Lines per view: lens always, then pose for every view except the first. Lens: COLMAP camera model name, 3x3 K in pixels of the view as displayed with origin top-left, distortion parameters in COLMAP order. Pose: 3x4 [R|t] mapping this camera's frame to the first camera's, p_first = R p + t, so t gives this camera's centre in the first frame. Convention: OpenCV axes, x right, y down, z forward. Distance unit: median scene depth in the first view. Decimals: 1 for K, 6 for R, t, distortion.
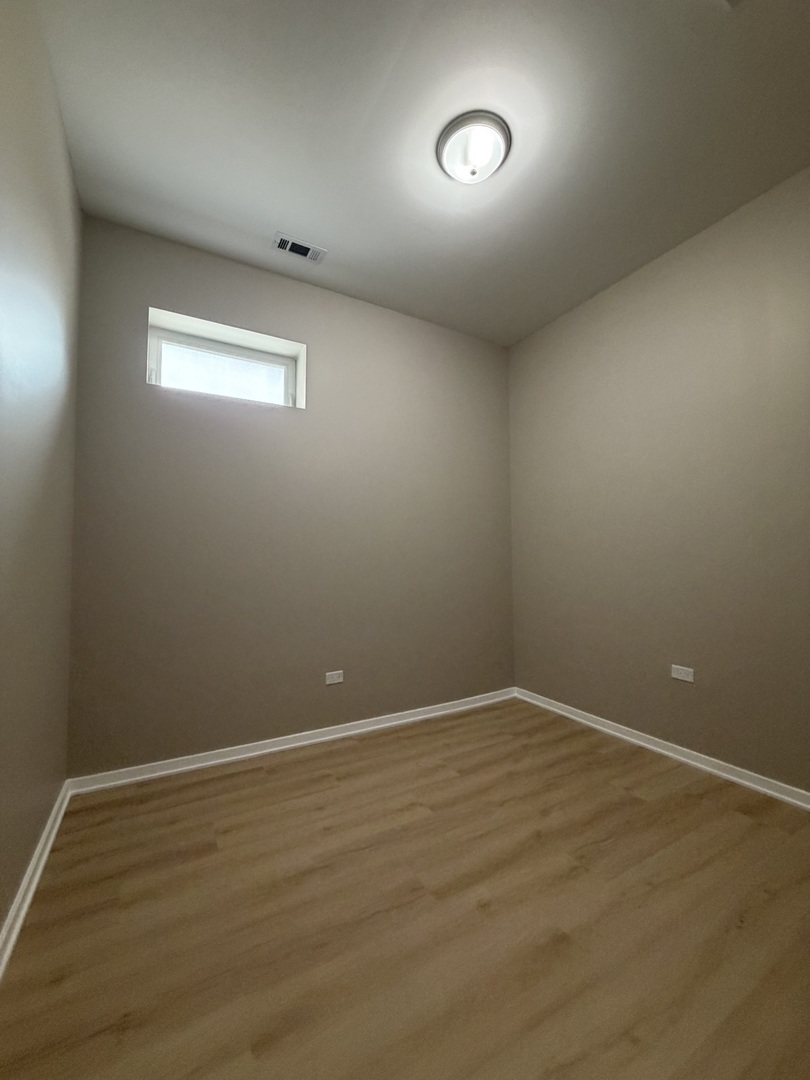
lens RADIAL K [[428.7, 0, 402.5], [0, 428.7, 538.4], [0, 0, 1]] dist [0.001418, 0.000178]
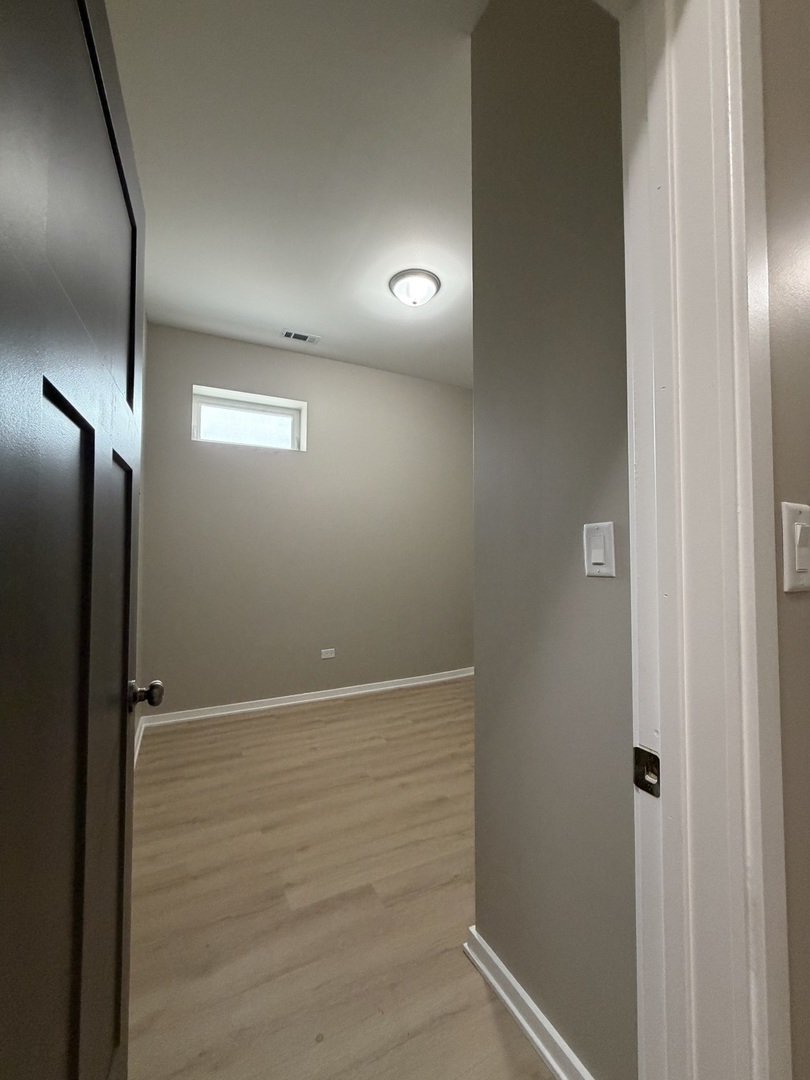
lens RADIAL K [[428.7, 0, 402.5], [0, 428.7, 538.4], [0, 0, 1]] dist [0.001418, 0.000178]
pose [[0.998907, 0.004121, -0.046565, 0.156883], [-0.003361, 0.999860, 0.016396, -0.065941], [0.046626, -0.016221, 0.998781, -0.369652]]
